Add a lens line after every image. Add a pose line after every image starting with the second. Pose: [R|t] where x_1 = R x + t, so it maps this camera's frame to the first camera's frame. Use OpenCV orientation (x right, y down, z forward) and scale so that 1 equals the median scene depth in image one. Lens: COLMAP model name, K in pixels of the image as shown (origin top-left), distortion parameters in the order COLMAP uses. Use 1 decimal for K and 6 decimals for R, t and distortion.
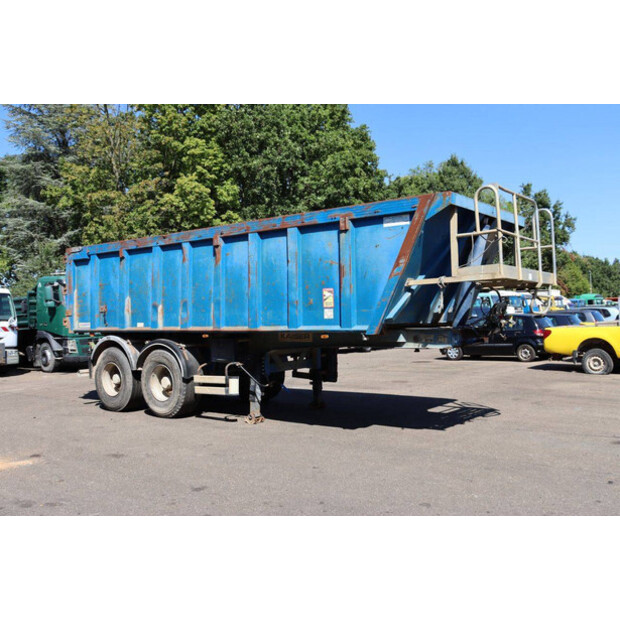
lens RADIAL K [[619.8, 0, 310.0], [0, 619.8, 310.0], [0, 0, 1]] dist [-0.066893, 0.001868]
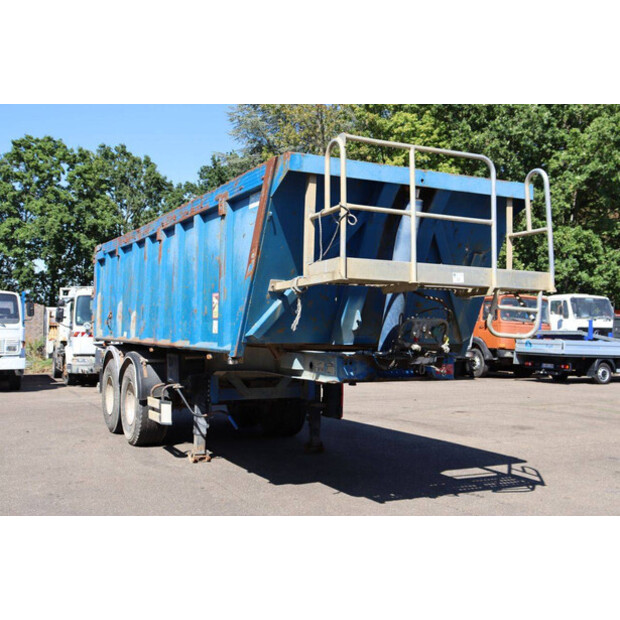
lens RADIAL K [[737.2, 0, 310.0], [0, 737.2, 310.0], [0, 0, 1]] dist [-0.048140, 0.274721]
pose [[0.900574, 0.020586, -0.434214, 0.437425], [-0.027326, 0.999583, -0.009284, -0.007806], [0.433842, 0.020227, 0.900762, 0.198602]]
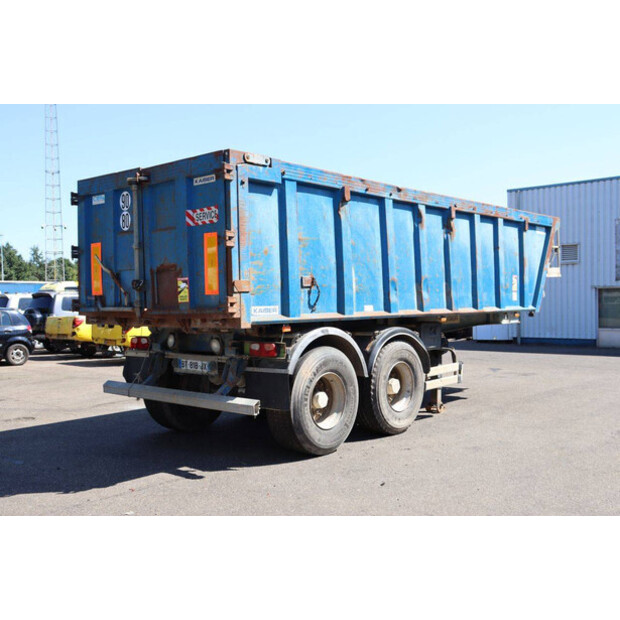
lens RADIAL K [[714.1, 0, 310.0], [0, 714.1, 310.0], [0, 0, 1]] dist [-0.020077, -0.001732]
pose [[0.045446, 0.004512, 0.998957, -1.142393], [0.002552, 0.999986, -0.004633, 0.031649], [-0.998964, 0.002760, 0.045434, 1.111610]]
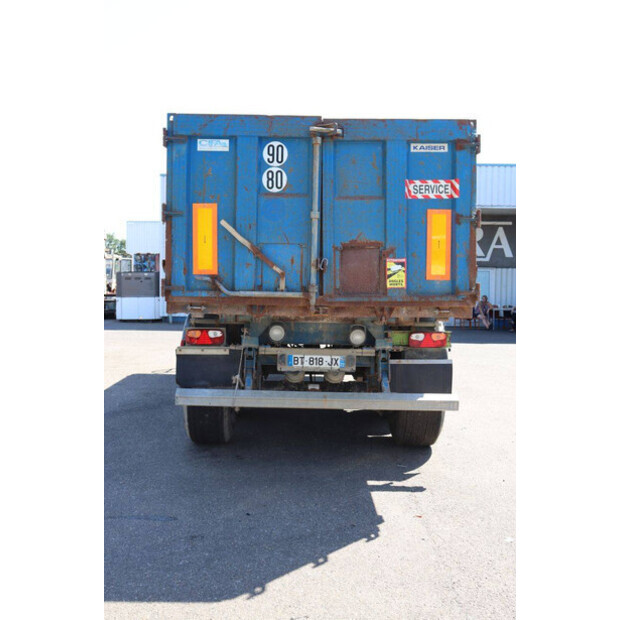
lens RADIAL K [[665.0, 0, 310.0], [0, 665.0, 310.0], [0, 0, 1]] dist [-0.068474, 0.010114]
pose [[-0.628498, -0.024866, 0.777413, -0.881247], [-0.007896, 0.999641, 0.025591, 0.026390], [-0.777771, 0.009945, -0.628469, 1.583588]]
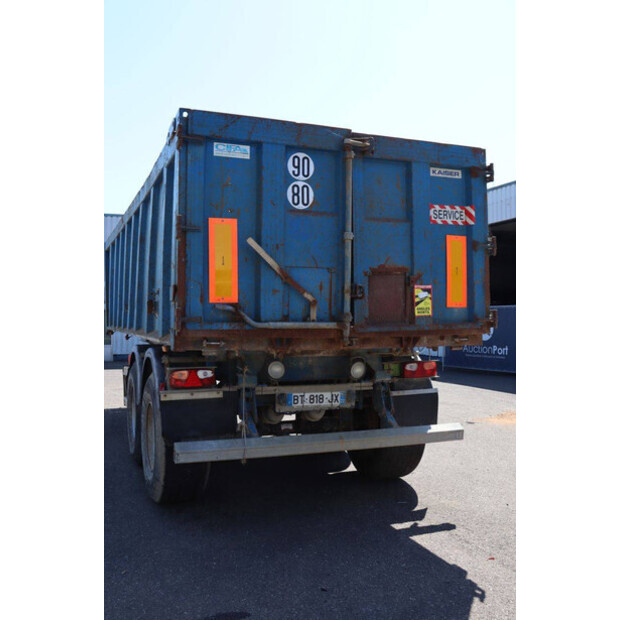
lens RADIAL K [[601.8, 0, 310.0], [0, 601.8, 310.0], [0, 0, 1]] dist [-0.097788, 0.011658]
pose [[-0.869560, 0.026959, 0.493091, -0.687589], [0.013935, 0.999451, -0.030070, 0.029376], [-0.493631, -0.019277, -0.869458, 1.628027]]
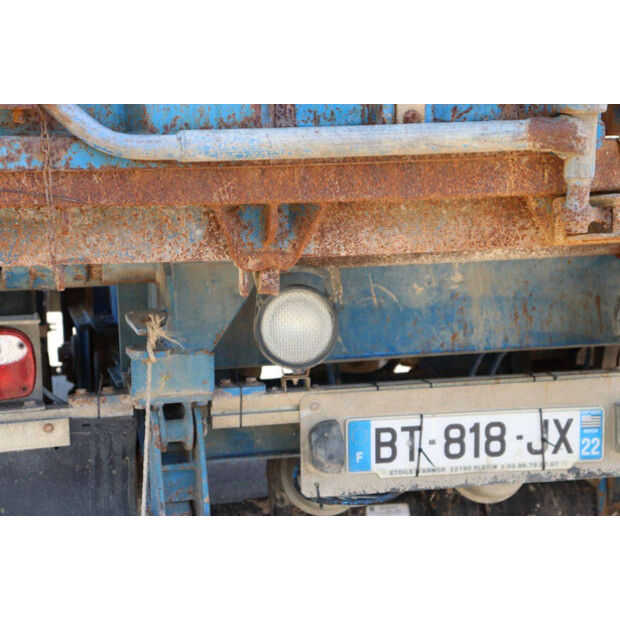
lens RADIAL K [[1466.0, 0, 310.0], [0, 1466.0, 310.0], [0, 0, 1]] dist [0.406718, 0.511503]
pose [[-0.762755, -0.048670, 0.644854, -0.619564], [0.038917, 0.991902, 0.120896, 0.025965], [-0.645516, 0.117309, -0.754684, 1.458981]]
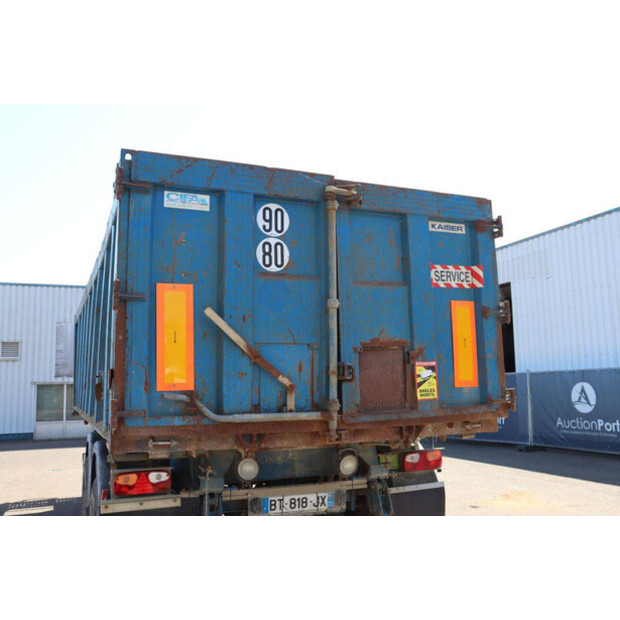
lens RADIAL K [[588.2, 0, 310.0], [0, 588.2, 310.0], [0, 0, 1]] dist [-0.137652, 0.192983]
pose [[-0.877337, 0.097144, 0.469940, -0.653770], [0.032559, 0.989089, -0.143676, 0.017709], [-0.478769, -0.110752, -0.870927, 1.554823]]
